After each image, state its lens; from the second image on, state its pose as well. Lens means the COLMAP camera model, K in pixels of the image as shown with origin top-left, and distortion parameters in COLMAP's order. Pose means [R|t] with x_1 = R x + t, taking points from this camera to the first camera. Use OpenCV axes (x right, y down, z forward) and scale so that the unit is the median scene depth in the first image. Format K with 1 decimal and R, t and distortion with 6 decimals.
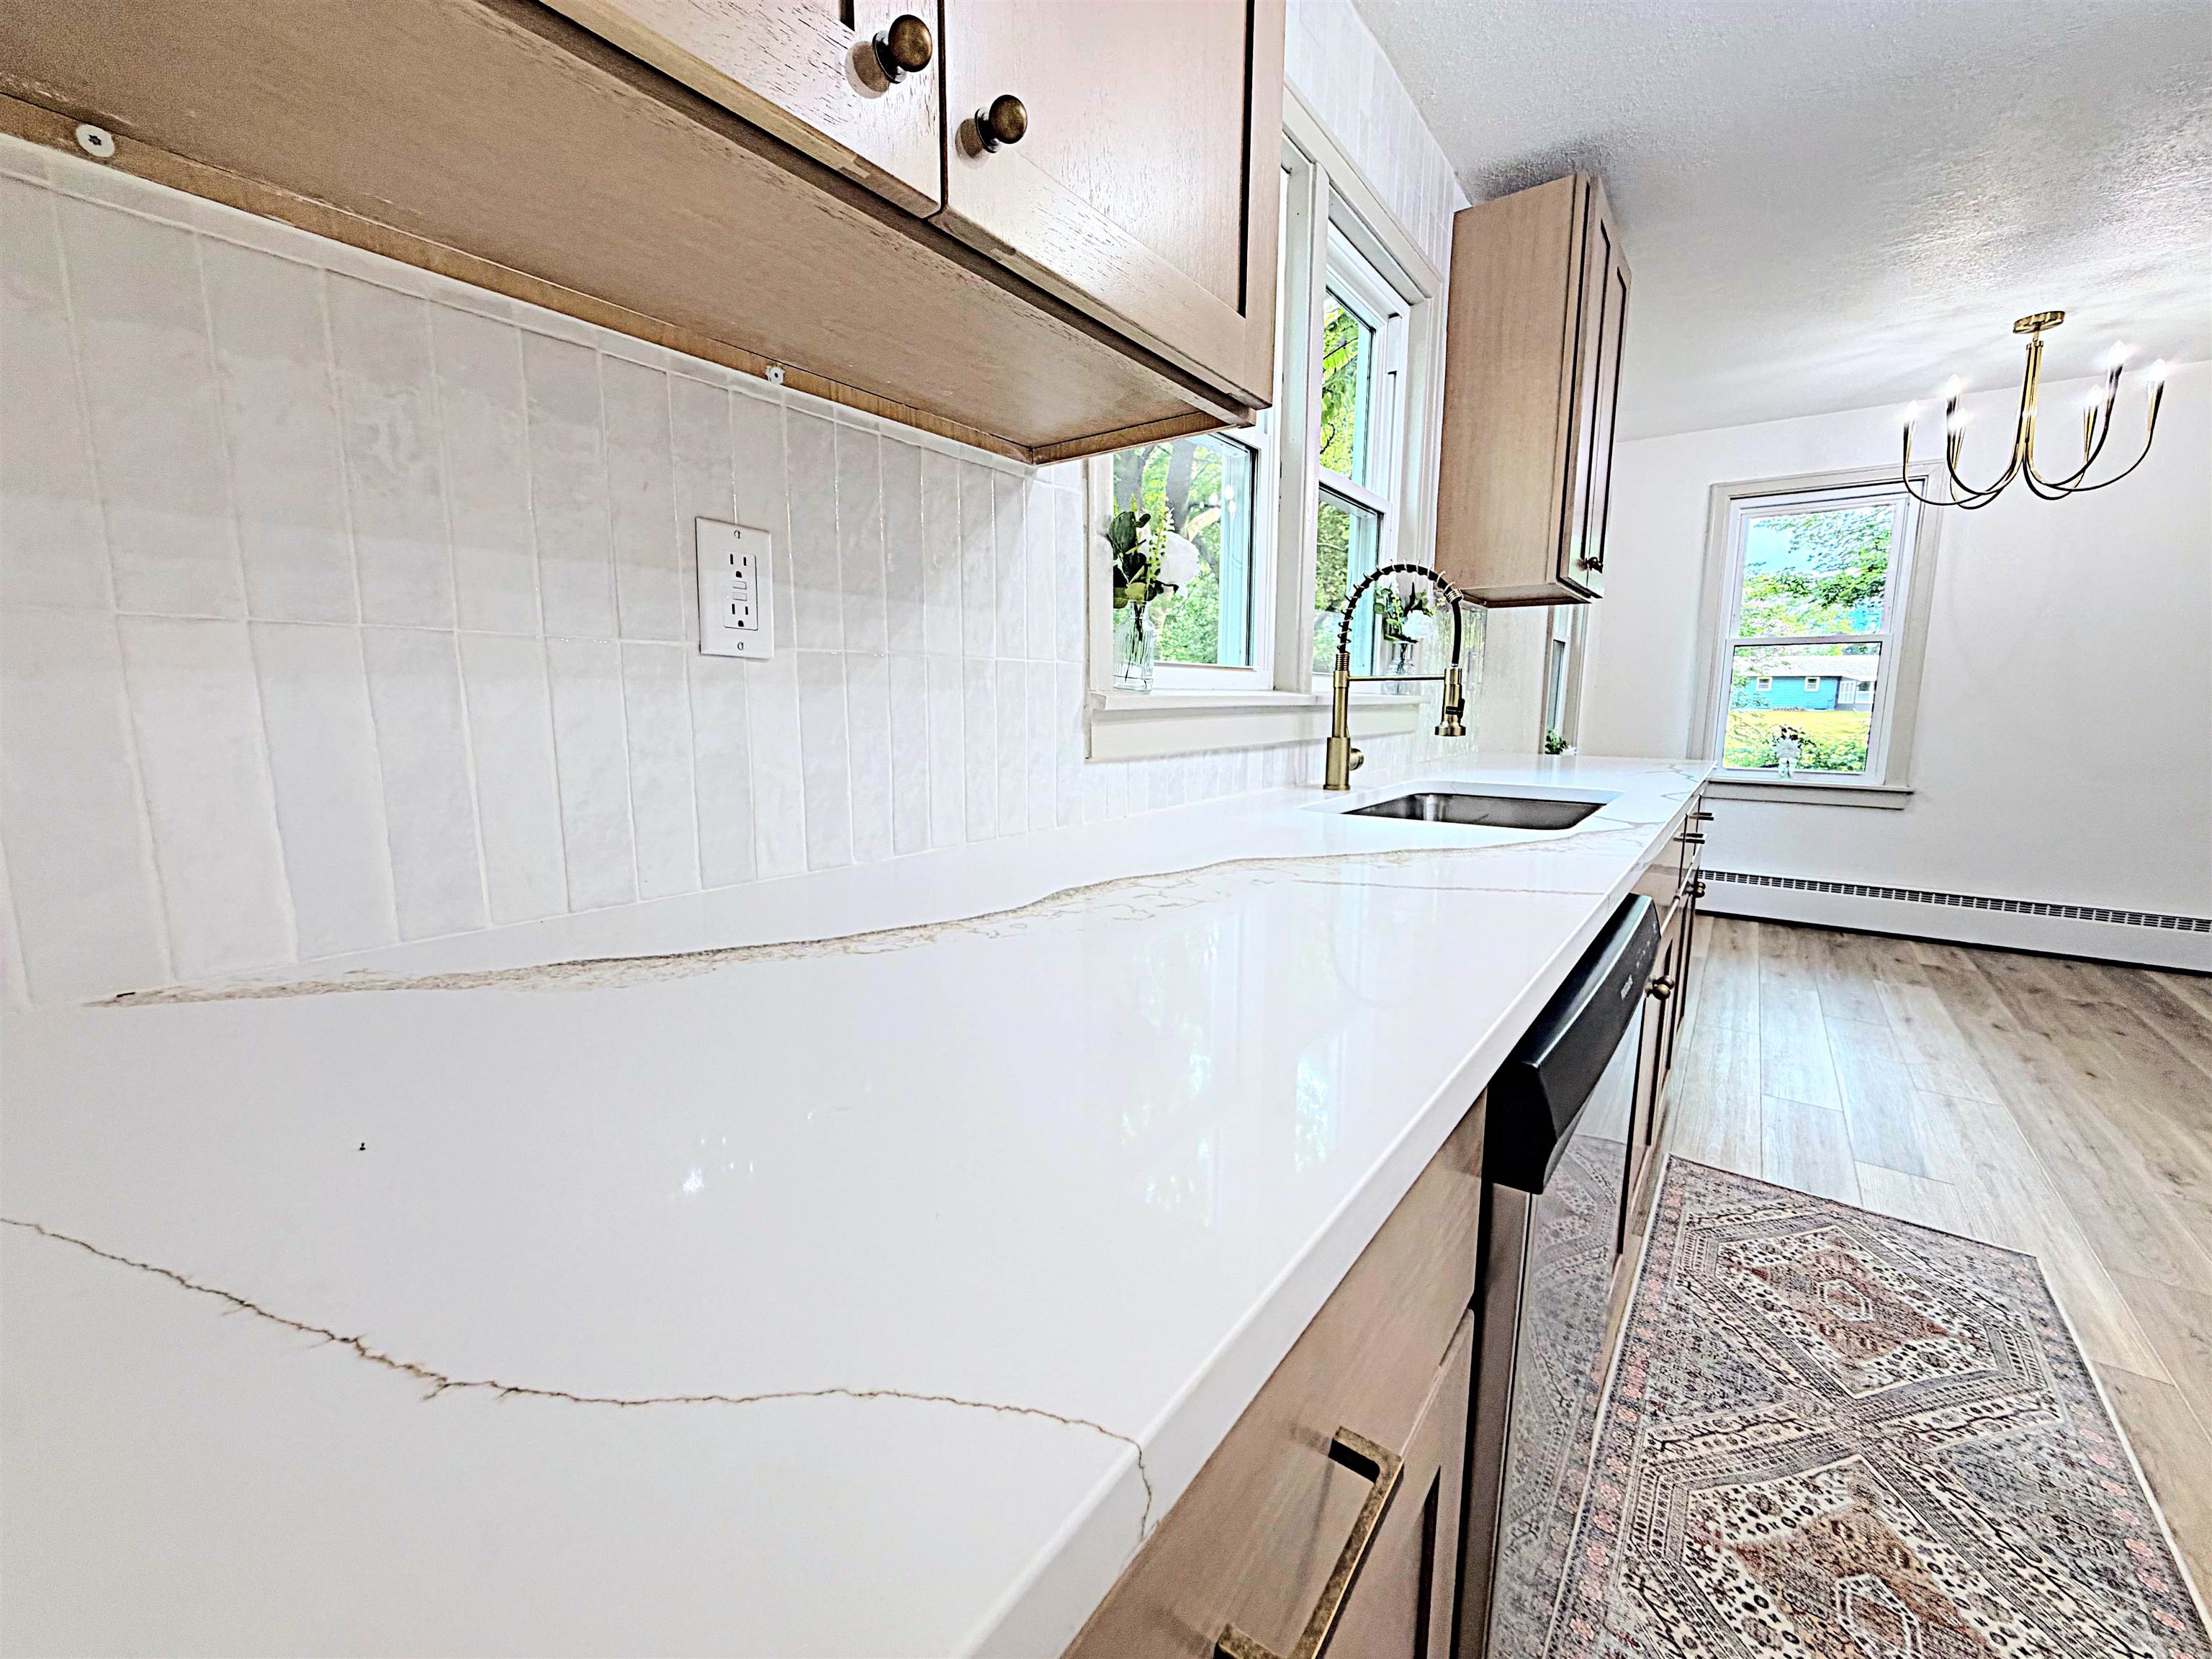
lens RADIAL K [[879.4, 0, 1093.8], [0, 879.4, 832.3], [0, 0, 1]] dist [0.001540, -0.000386]
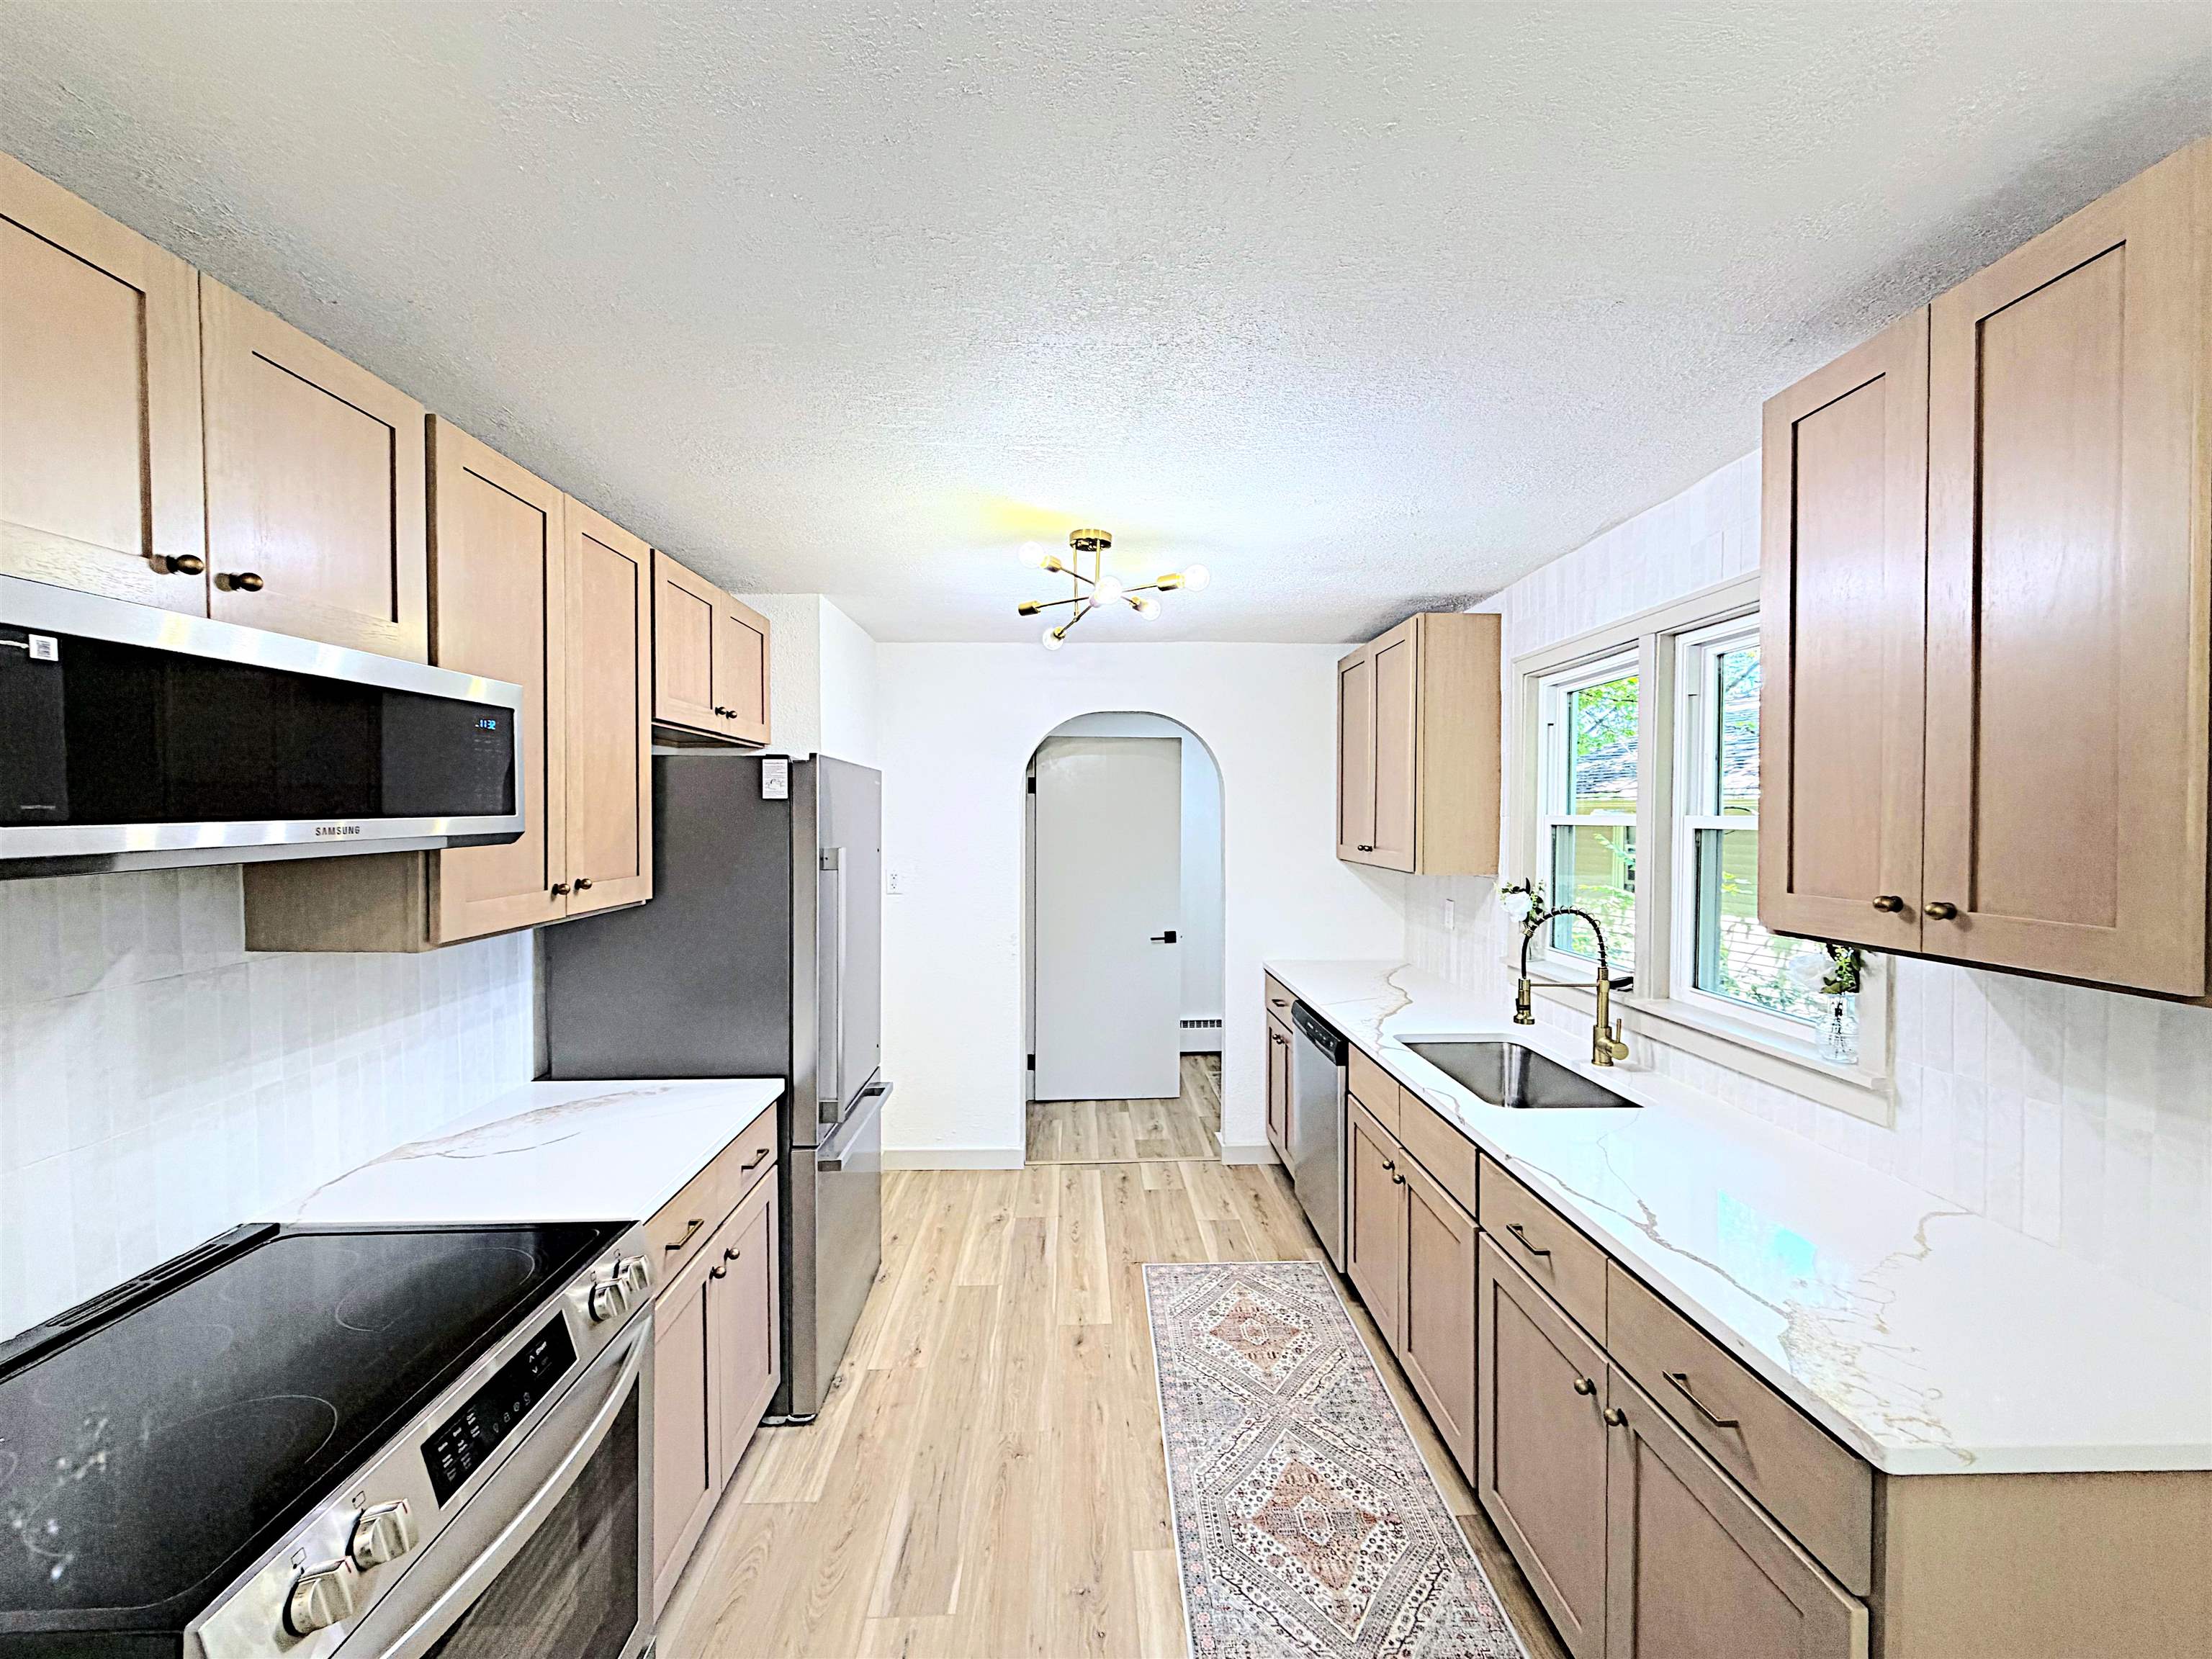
lens RADIAL K [[879.4, 0, 1099.1], [0, 879.4, 827.3], [0, 0, 1]] dist [0.001540, -0.000386]
pose [[-0.783833, 0.004290, -0.620957, 2.409232], [-0.095907, 0.987141, 0.127883, -0.709900], [0.613521, 0.159793, -0.773342, 2.104289]]
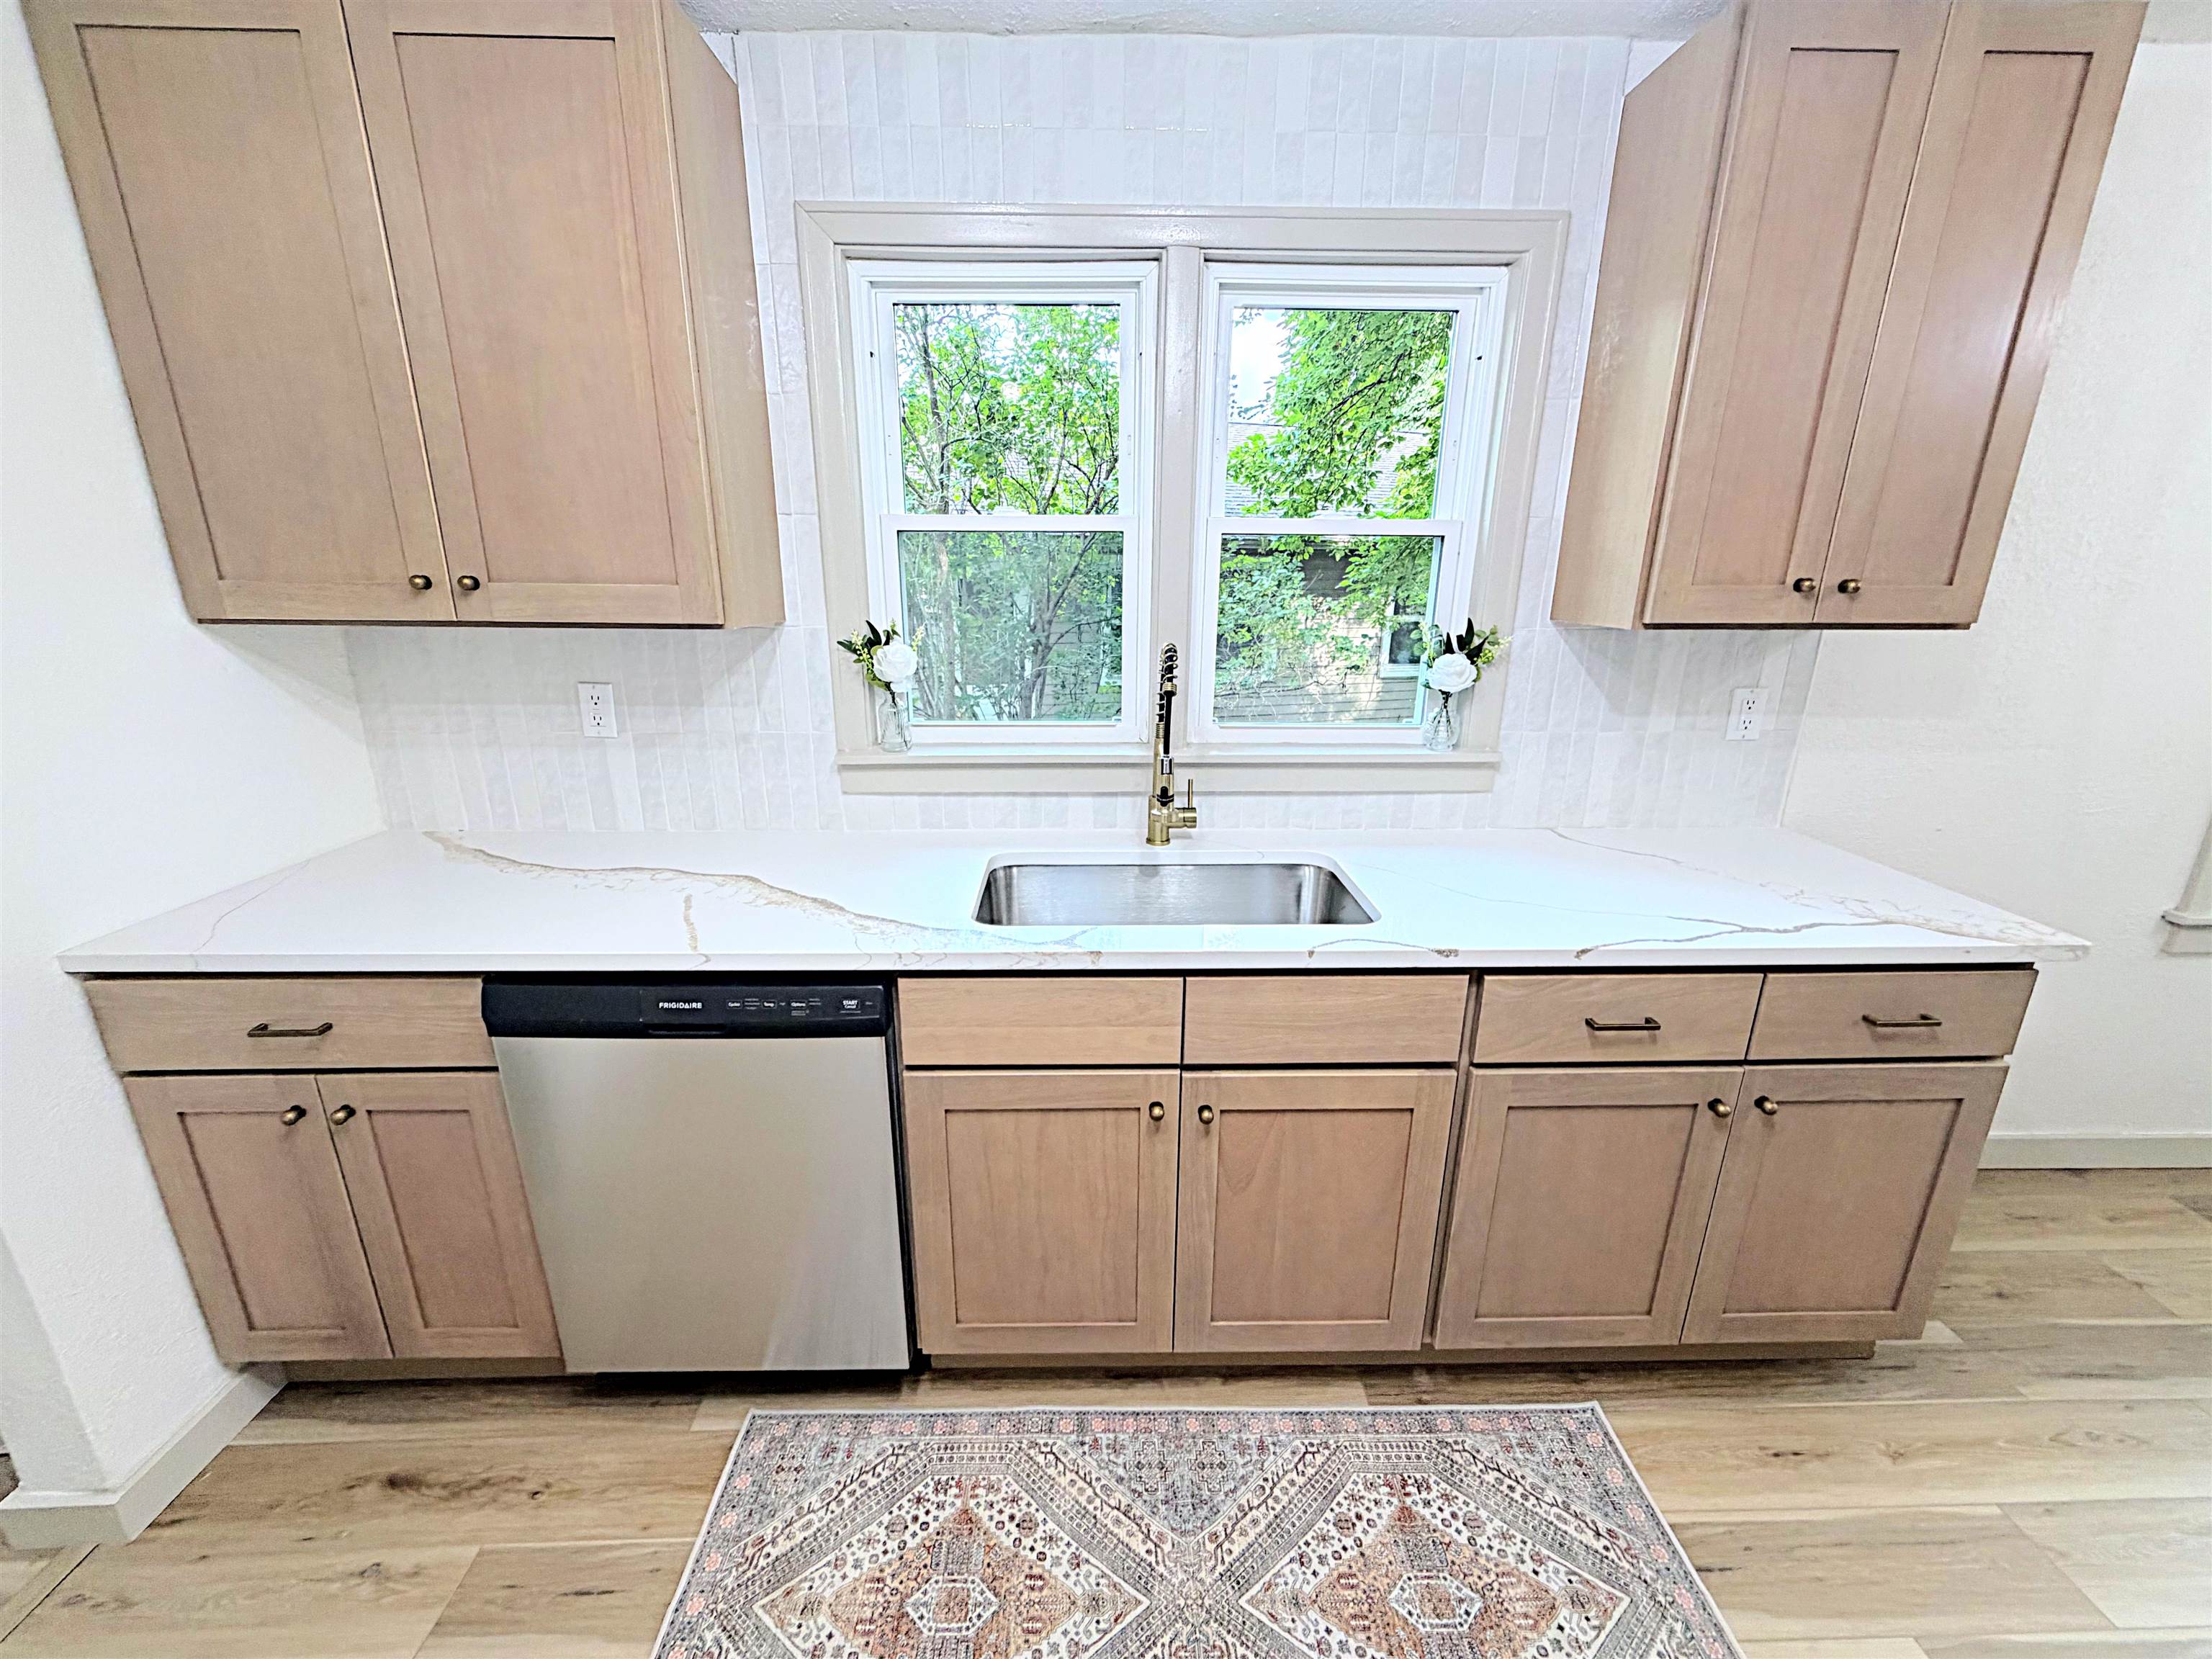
lens RADIAL K [[879.4, 0, 1106.4], [0, 879.4, 832.0], [0, 0, 1]] dist [0.001540, -0.000386]
pose [[0.618932, 0.222569, -0.753251, 1.464887], [-0.119223, 0.974521, 0.189986, -0.361956], [0.776344, -0.027784, 0.629697, 0.359651]]
